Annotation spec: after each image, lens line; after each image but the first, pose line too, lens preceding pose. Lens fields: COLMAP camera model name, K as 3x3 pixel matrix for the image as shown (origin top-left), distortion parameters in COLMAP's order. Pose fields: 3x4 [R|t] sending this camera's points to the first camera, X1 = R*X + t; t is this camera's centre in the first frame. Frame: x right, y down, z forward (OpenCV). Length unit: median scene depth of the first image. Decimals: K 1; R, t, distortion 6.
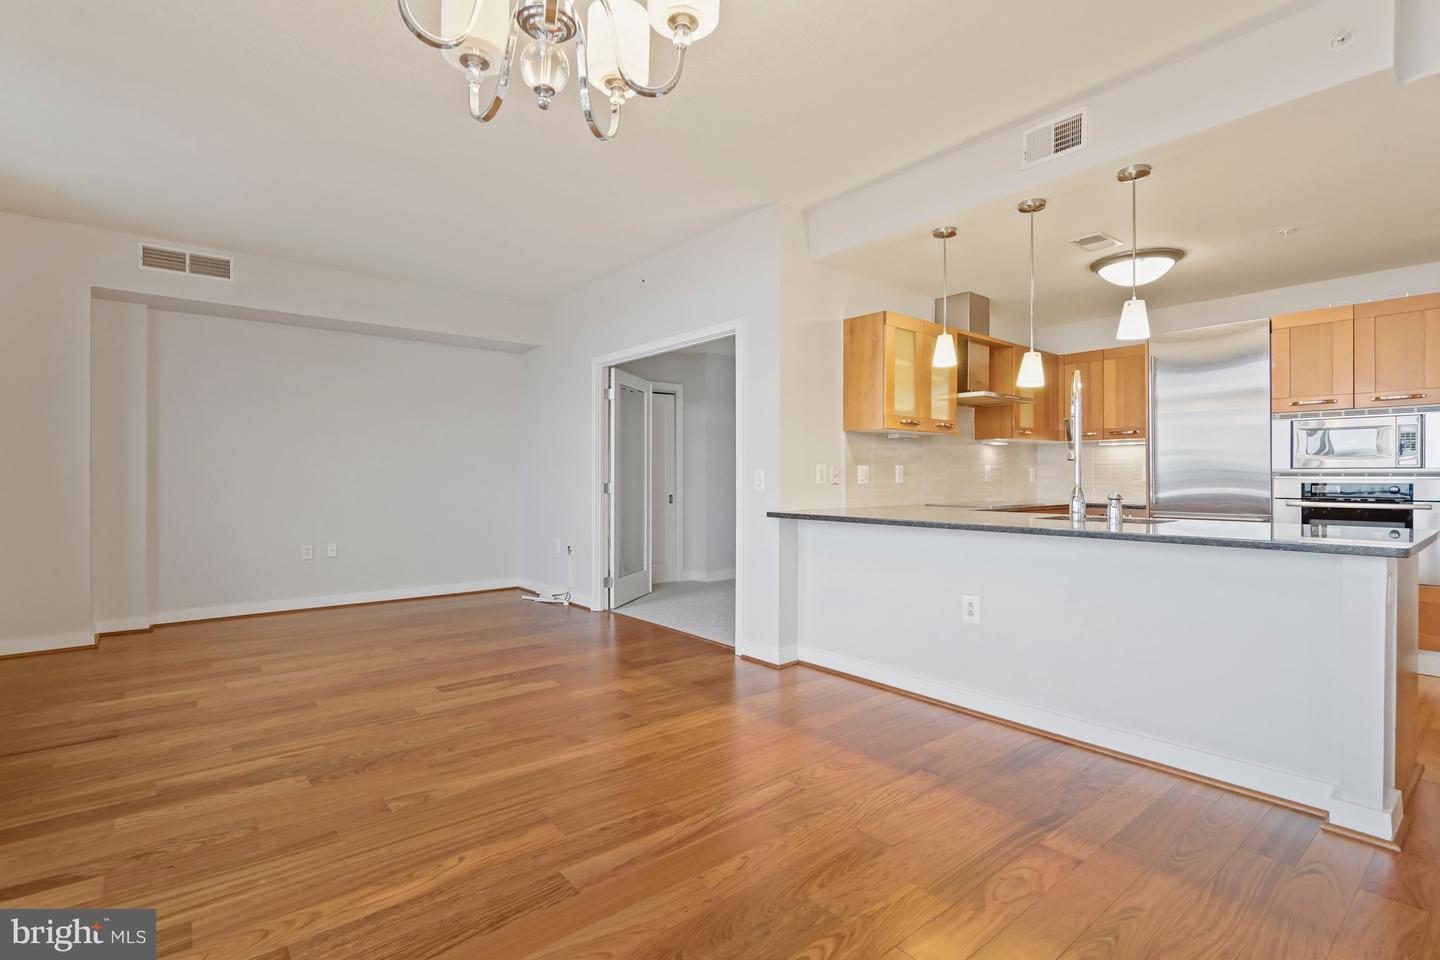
lens RADIAL K [[674.2, 0, 708.2], [0, 674.2, 476.9], [0, 0, 1]] dist [-0.001557, 0.000324]
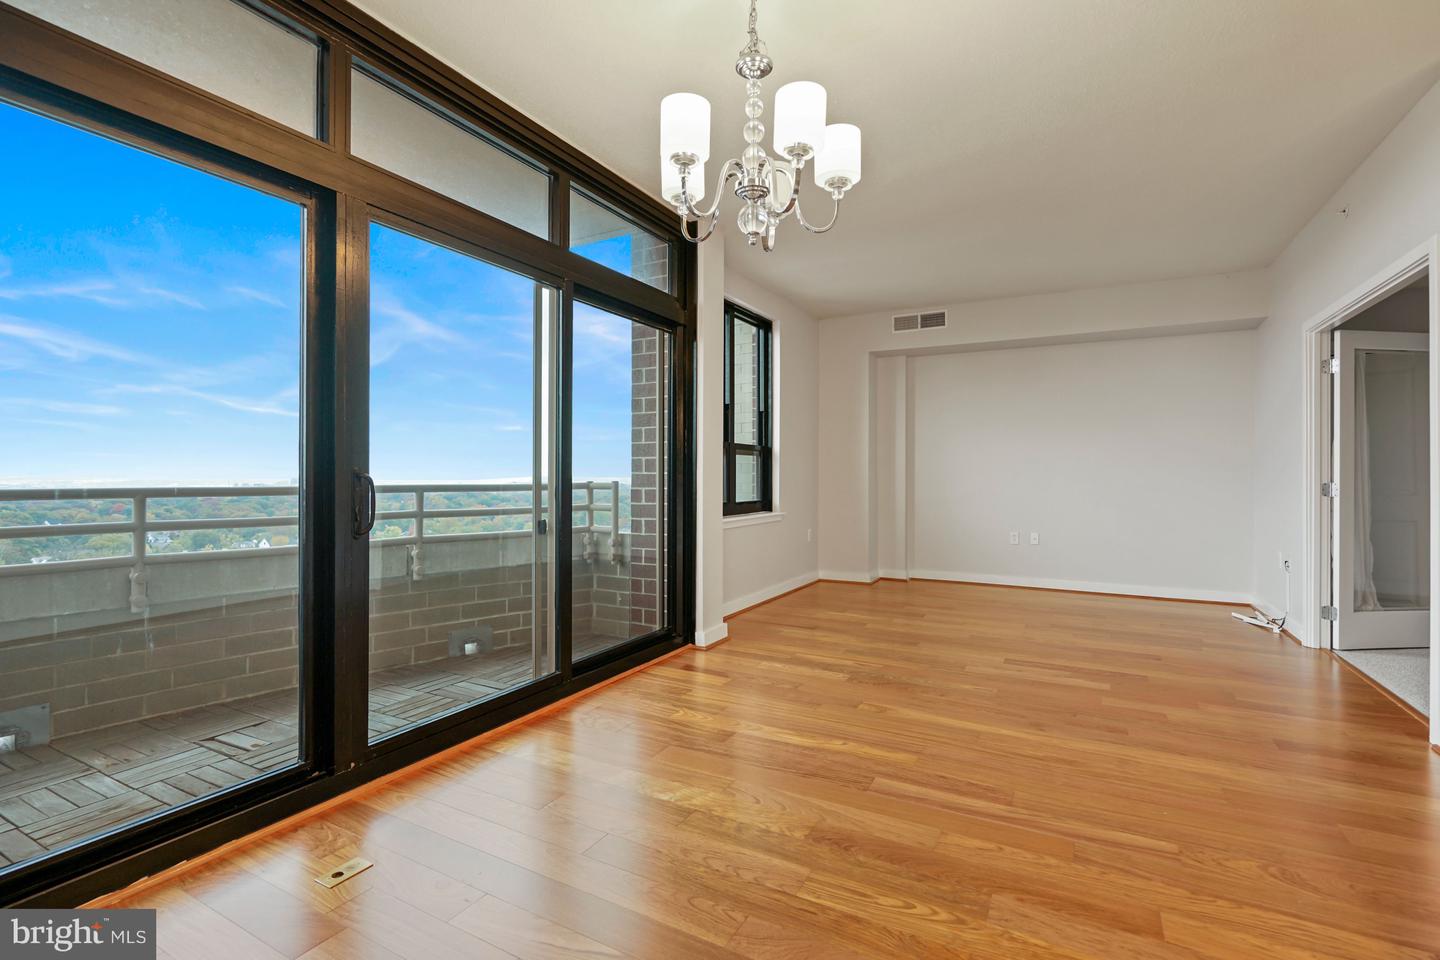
lens RADIAL K [[663.1, 0, 719.1], [0, 663.1, 474.6], [0, 0, 1]] dist [-0.003869, -0.000599]
pose [[0.377457, 0.001091, -0.926026, 0.477132], [-0.001871, 0.999998, 0.000415, 0.001170], [0.926025, 0.001576, 0.377458, 0.133913]]
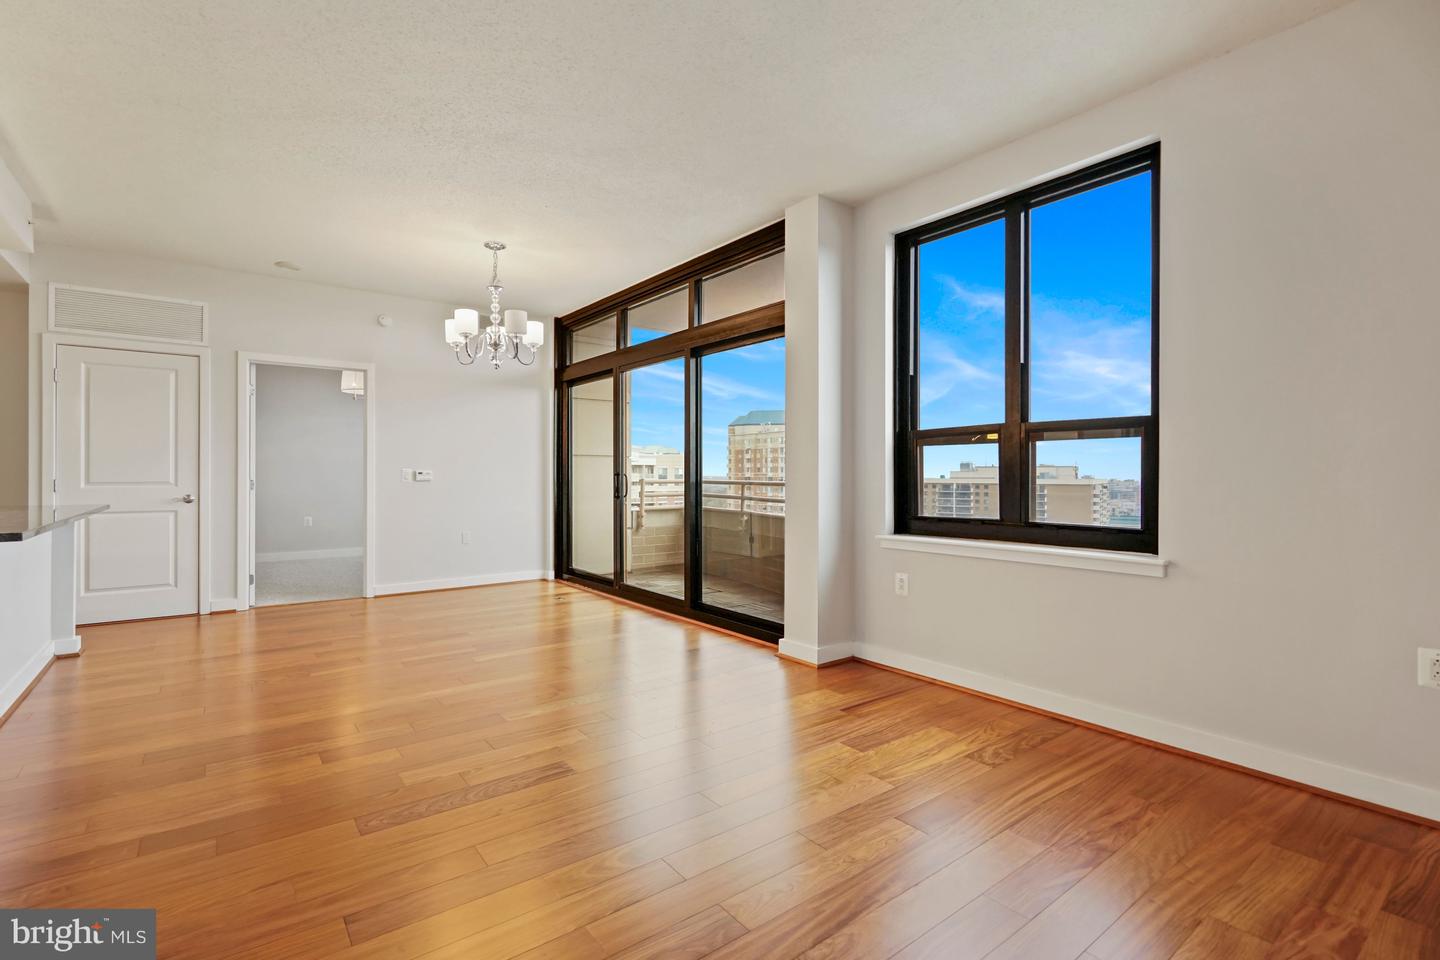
lens RADIAL K [[663.1, 0, 719.1], [0, 663.1, 474.6], [0, 0, 1]] dist [-0.003869, -0.000599]
pose [[-0.999599, -0.001863, 0.028264, -0.606443], [-0.001867, 0.999998, -0.000129, 0.001684], [-0.028263, -0.000182, -0.999600, 1.786594]]
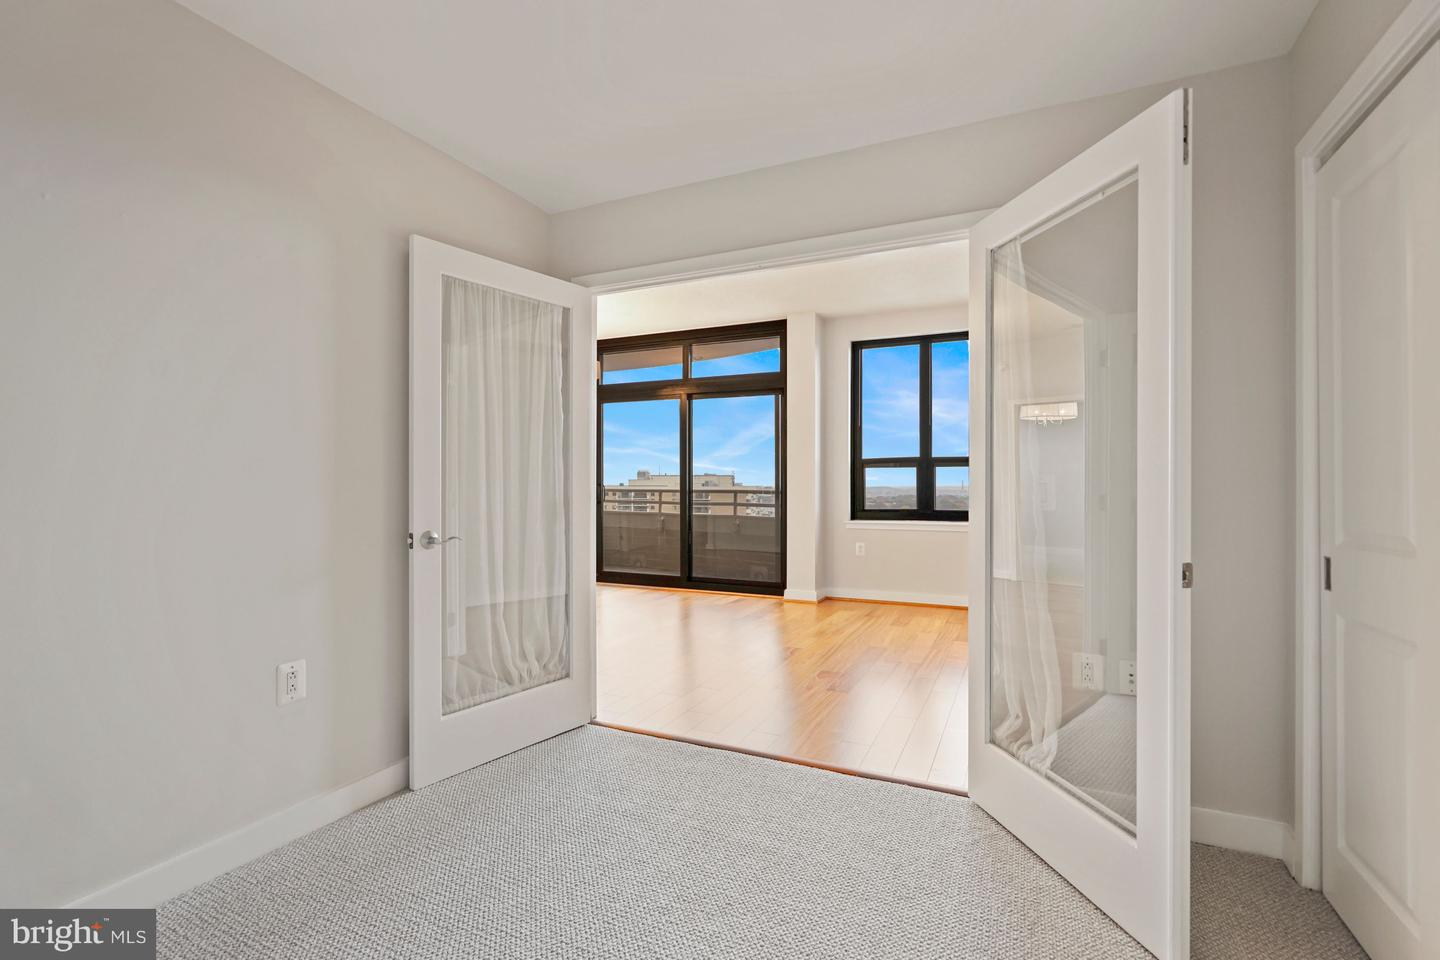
lens RADIAL K [[660.7, 0, 713.7], [0, 660.7, 484.9], [0, 0, 1]] dist [-0.002777, 0.000487]
pose [[-0.902508, 0.001442, -0.430672, 0.305887], [0.000266, 0.999996, 0.002790, -0.003511], [0.430674, 0.002404, -0.902504, 2.187357]]
